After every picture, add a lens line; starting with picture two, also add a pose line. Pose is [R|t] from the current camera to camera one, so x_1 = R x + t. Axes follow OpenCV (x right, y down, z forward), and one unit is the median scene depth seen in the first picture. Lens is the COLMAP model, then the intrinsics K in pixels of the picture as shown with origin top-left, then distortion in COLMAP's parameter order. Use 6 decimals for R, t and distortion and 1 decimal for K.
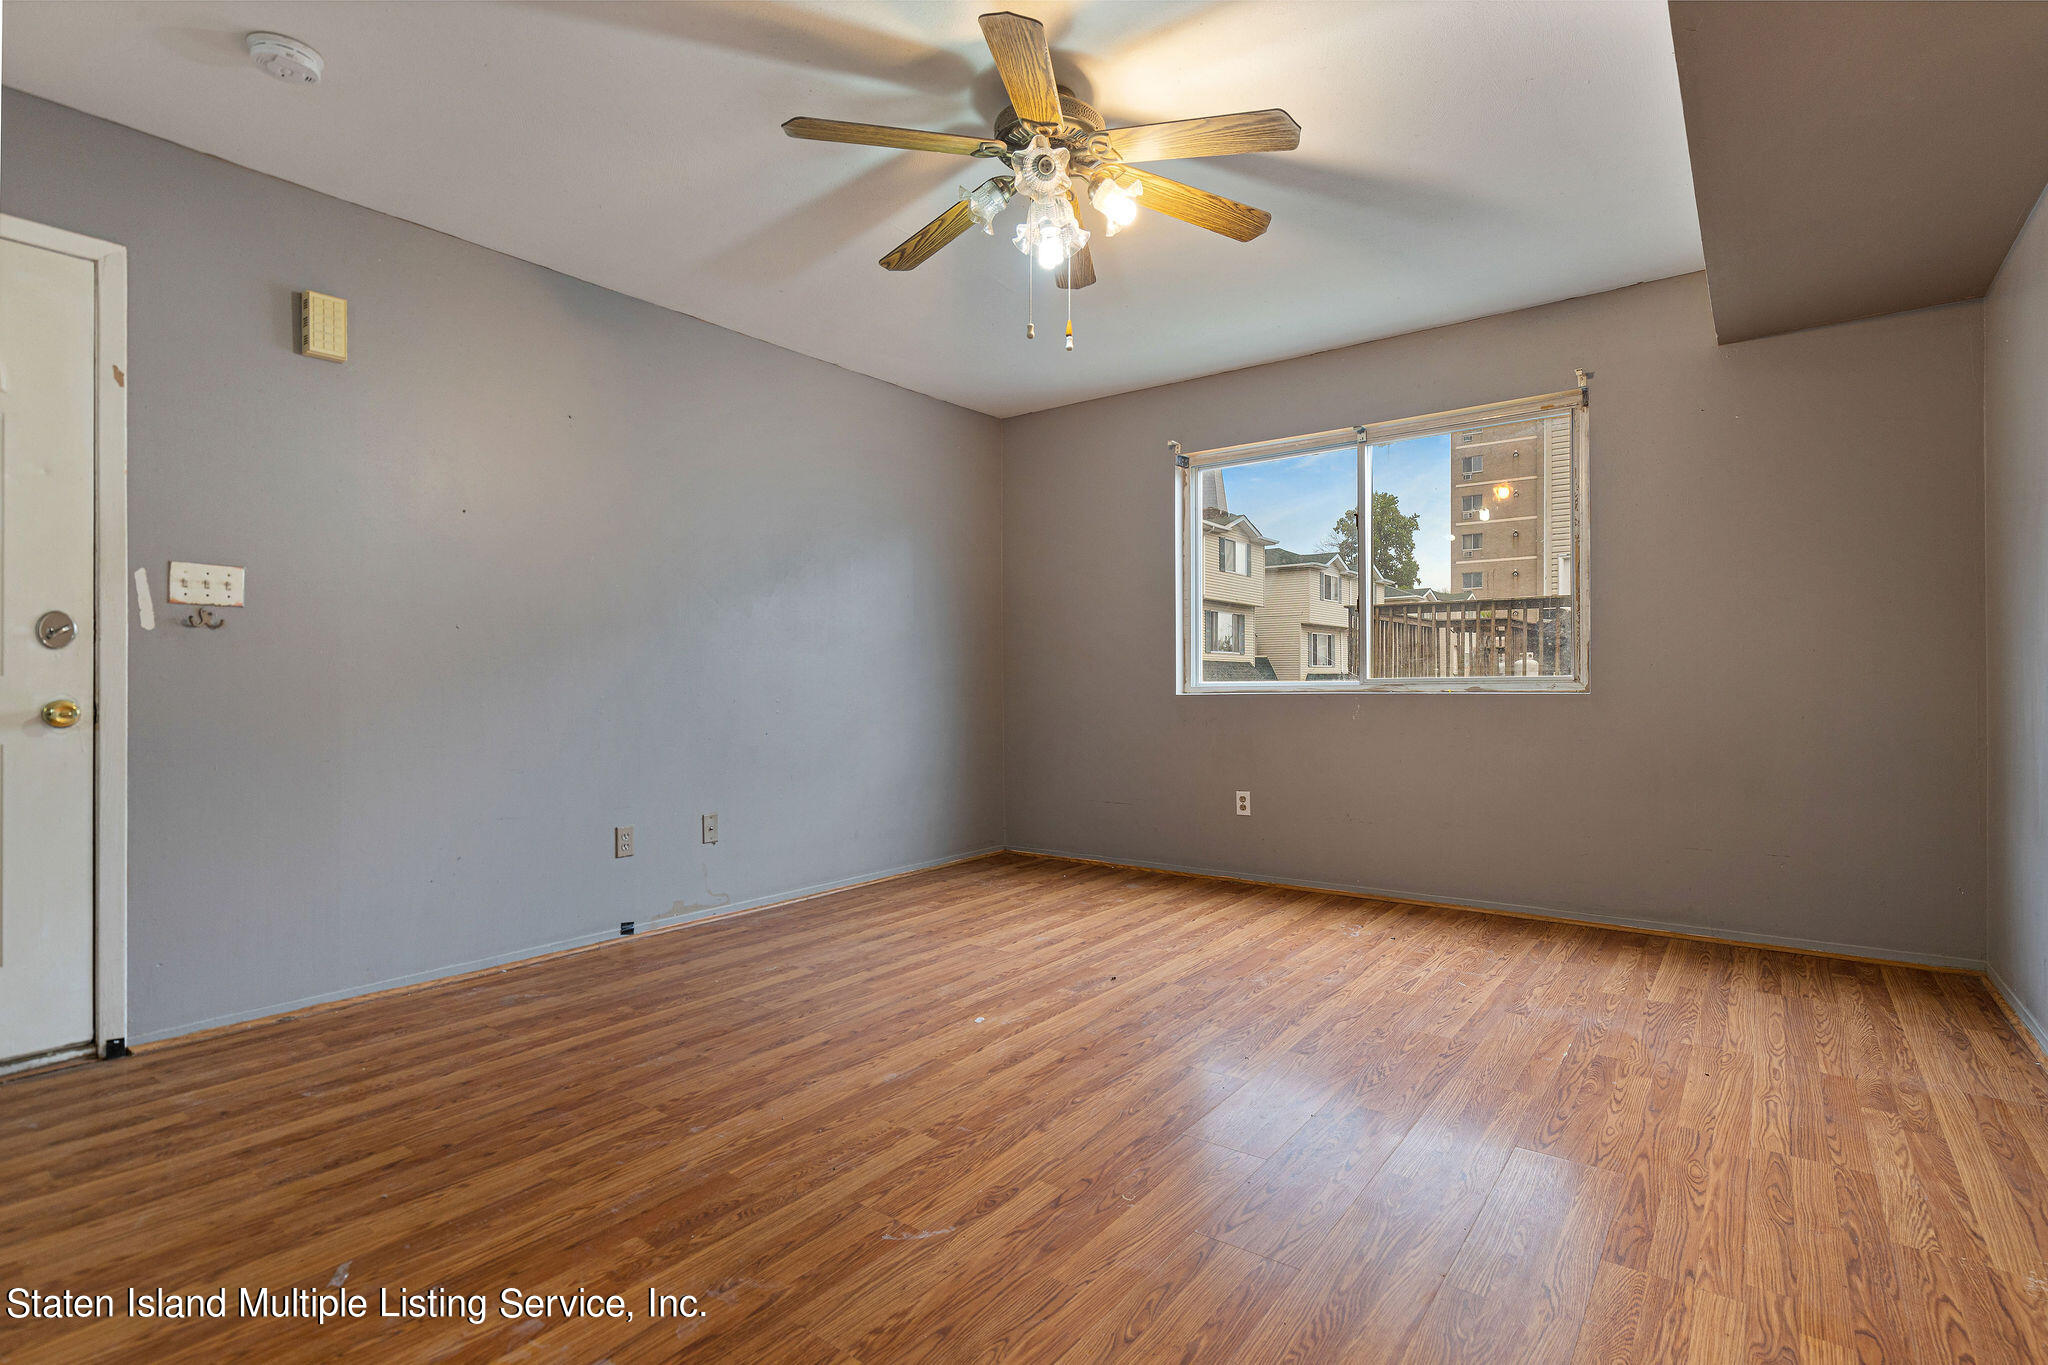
lens RADIAL K [[997.4, 0, 1012.3], [0, 997.4, 687.0], [0, 0, 1]] dist [0.000192, -0.000623]
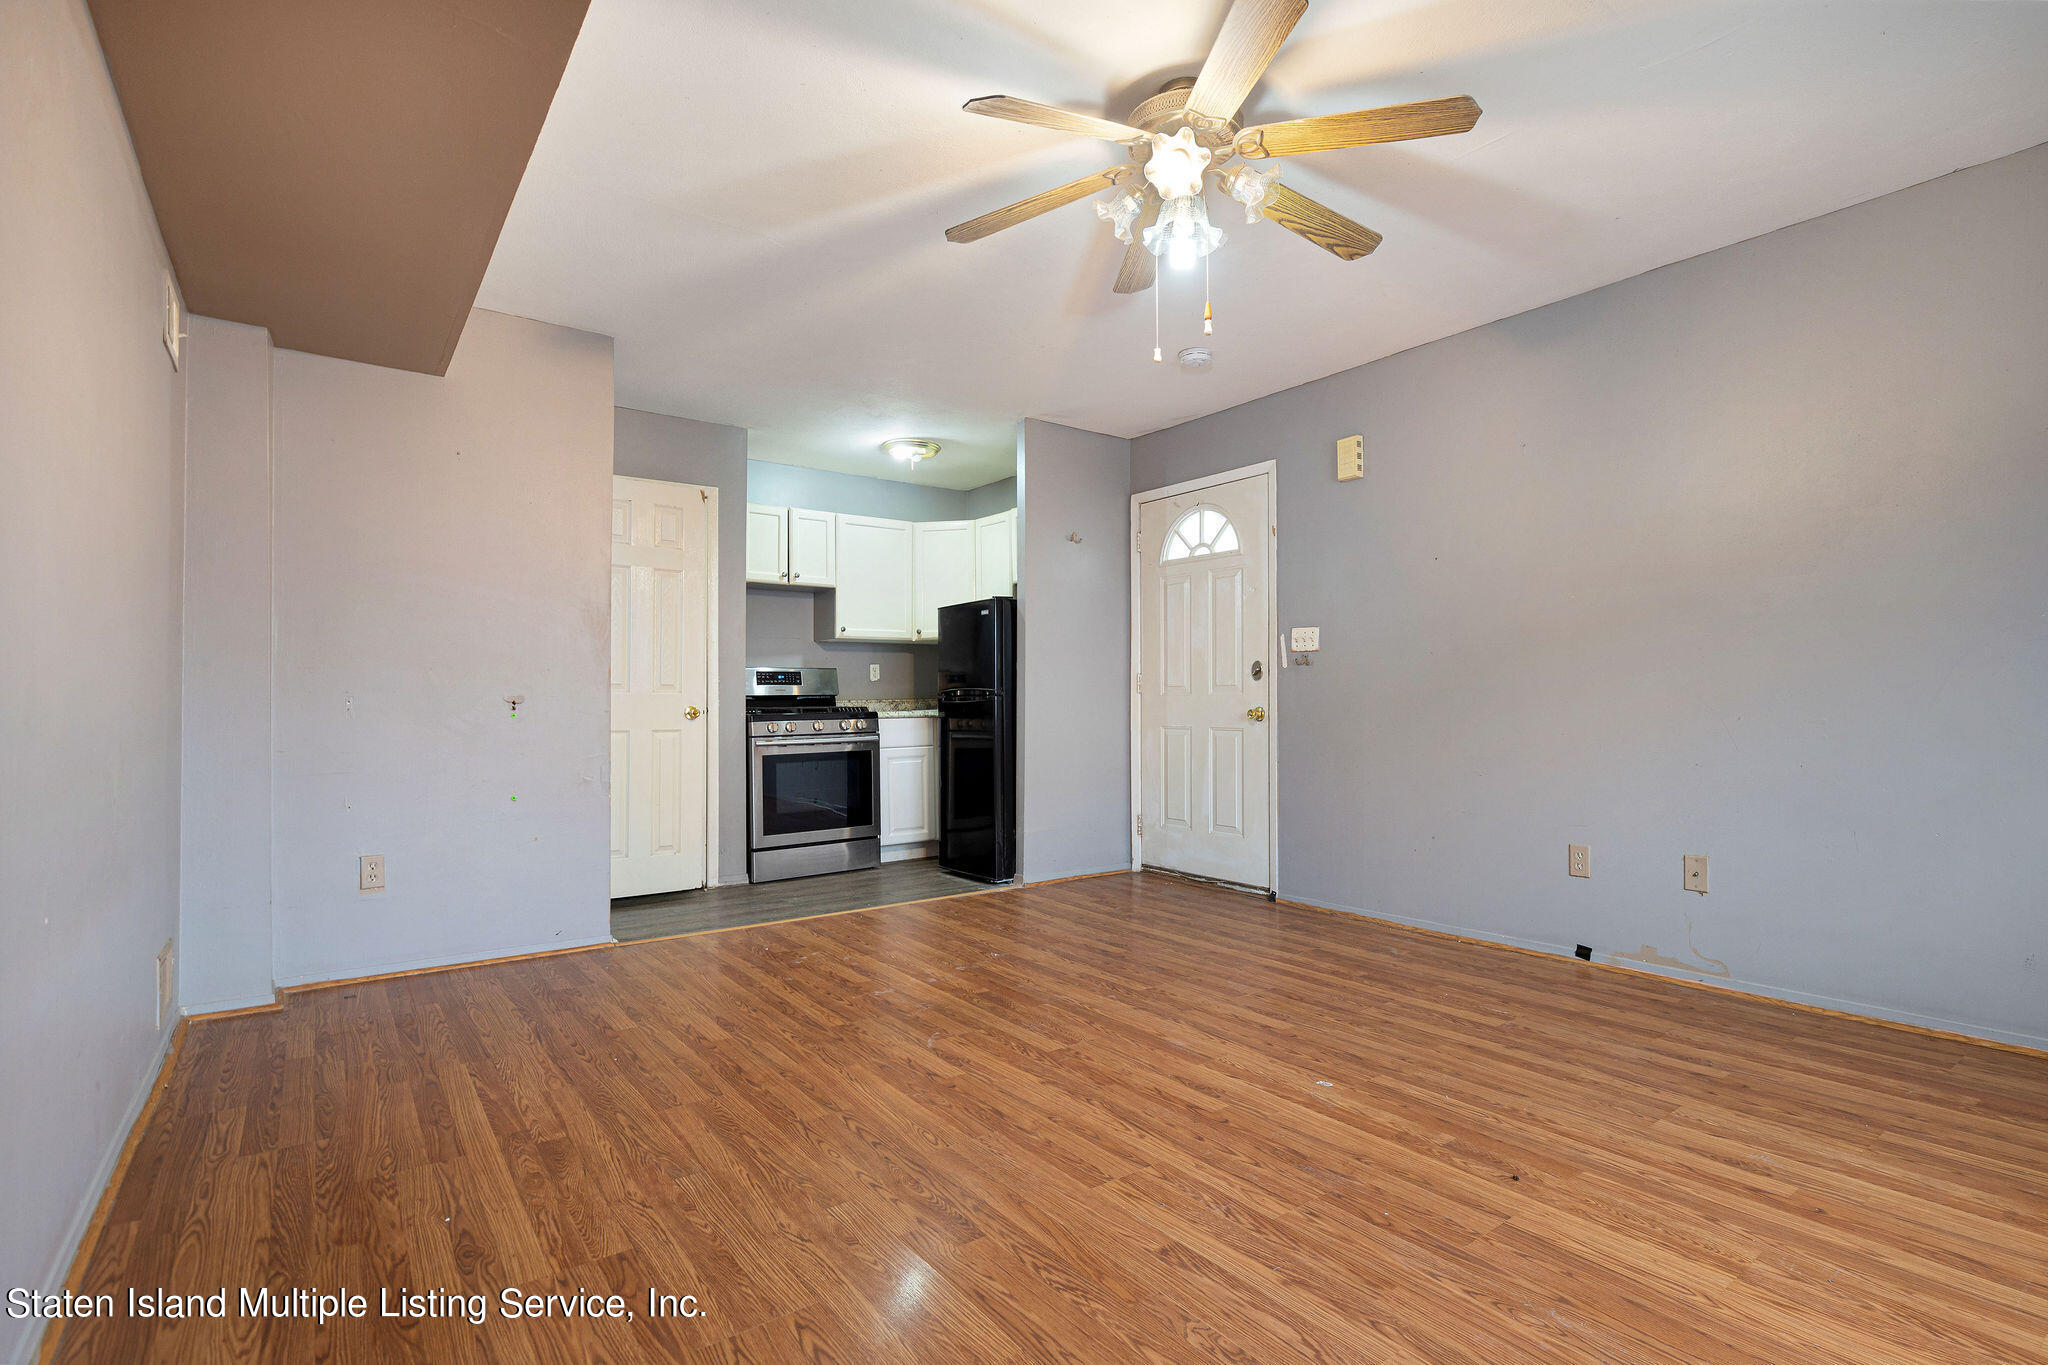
lens RADIAL K [[938.4, 0, 1030.0], [0, 938.4, 690.6], [0, 0, 1]] dist [-0.005676, -0.000065]
pose [[-0.269755, -0.003673, -0.962922, 0.877814], [0.004256, 0.999978, -0.005007, -0.010880], [0.962920, -0.005449, -0.269733, 1.022833]]
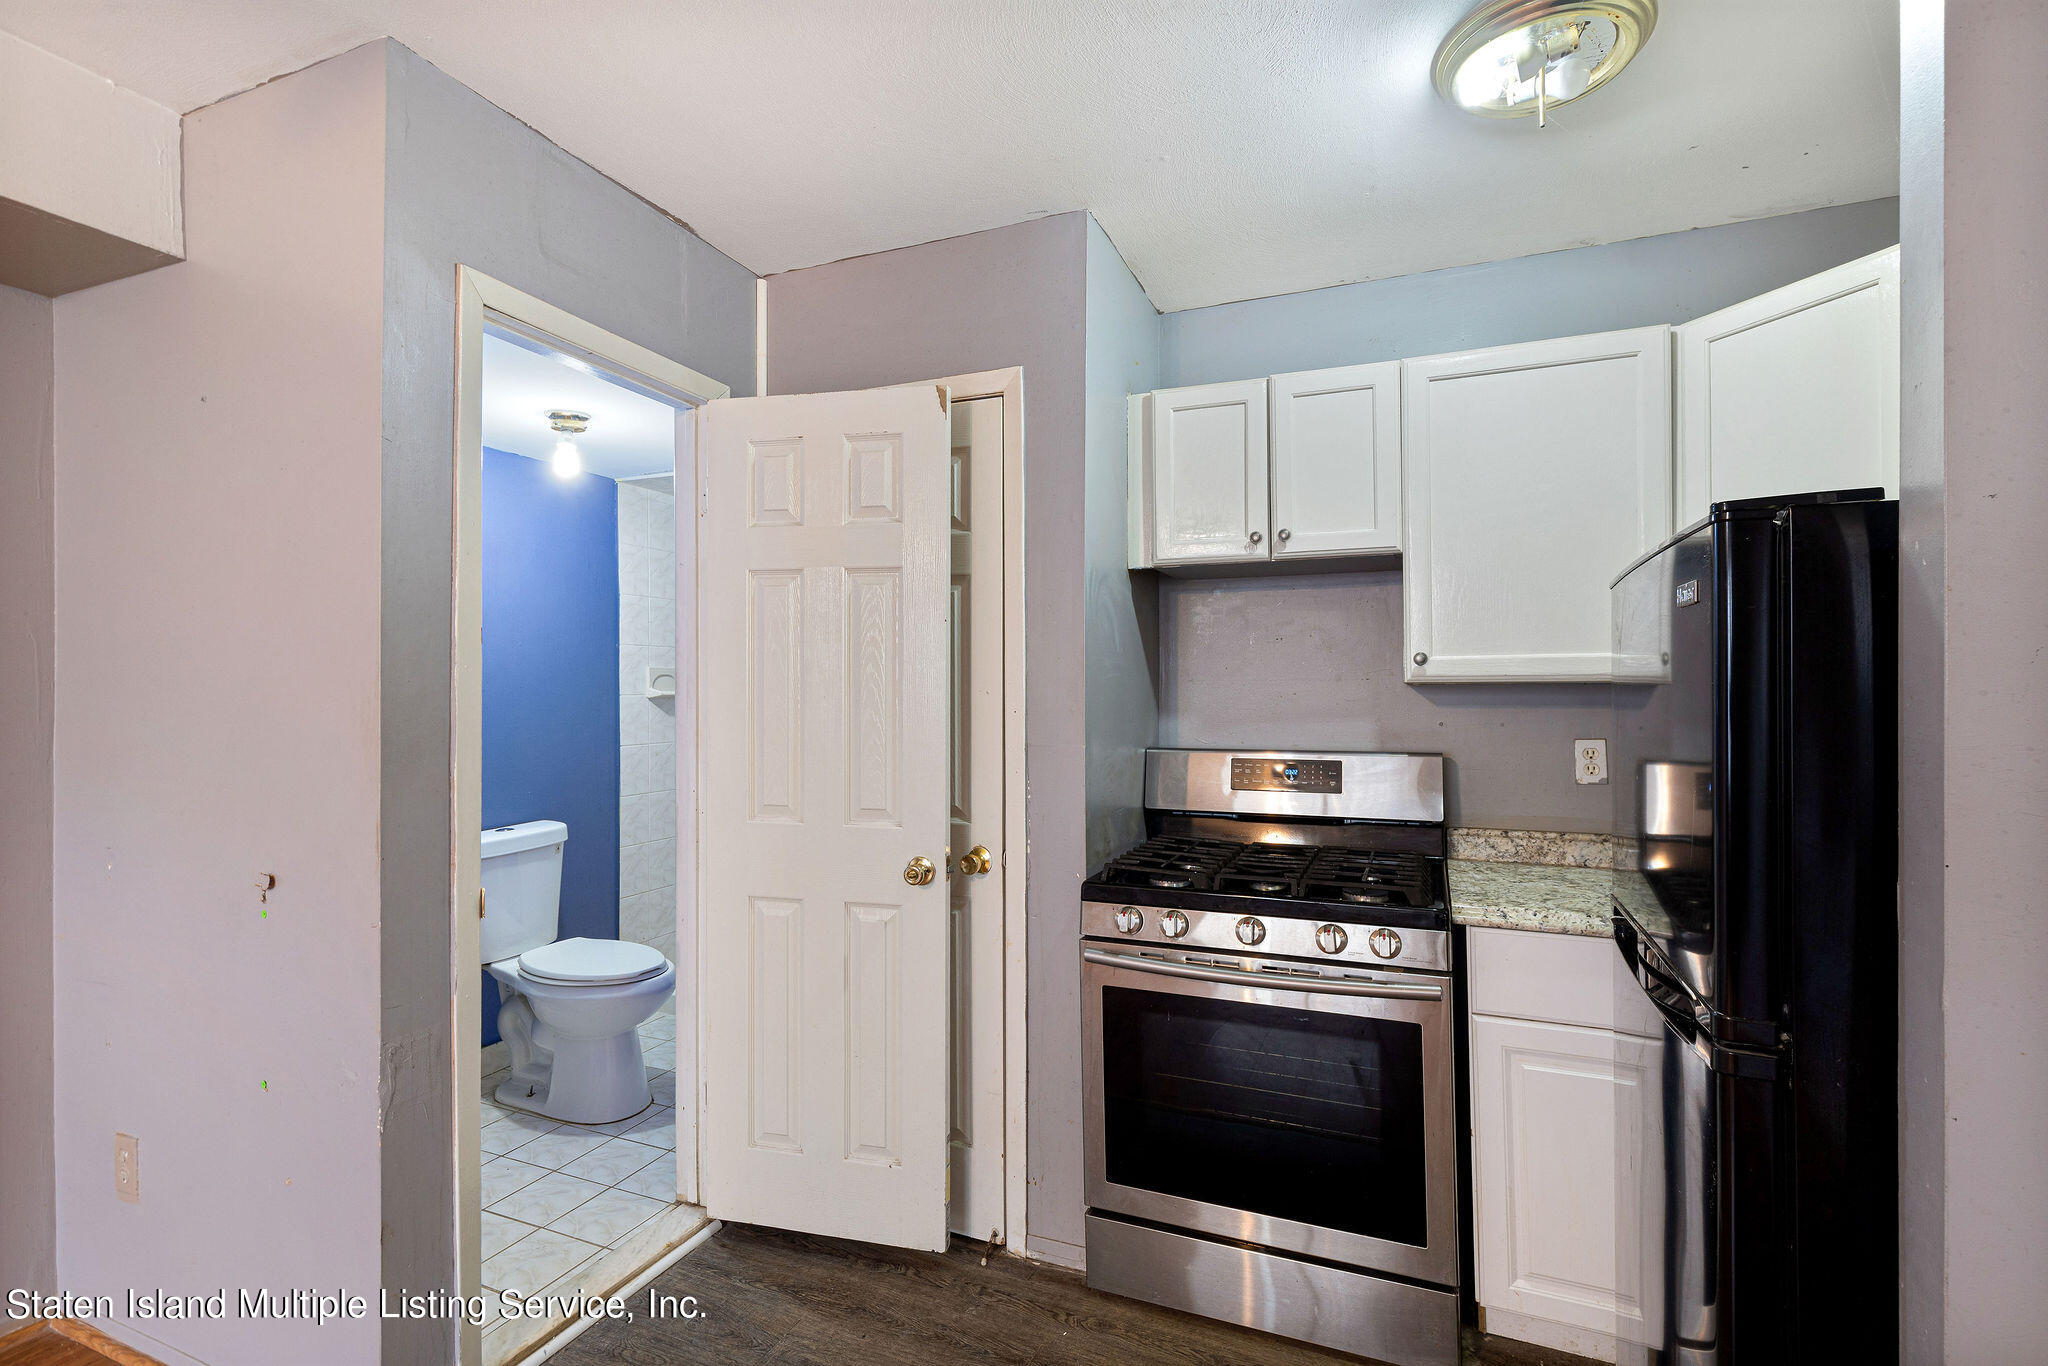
lens RADIAL K [[927.3, 0, 1024.1], [0, 927.3, 689.1], [0, 0, 1]] dist [0.001082, -0.000053]
pose [[-0.972182, -0.000658, -0.234224, -0.586250], [-0.001212, 0.999997, 0.002221, -0.142500], [0.234222, 0.002443, -0.972180, 0.731292]]
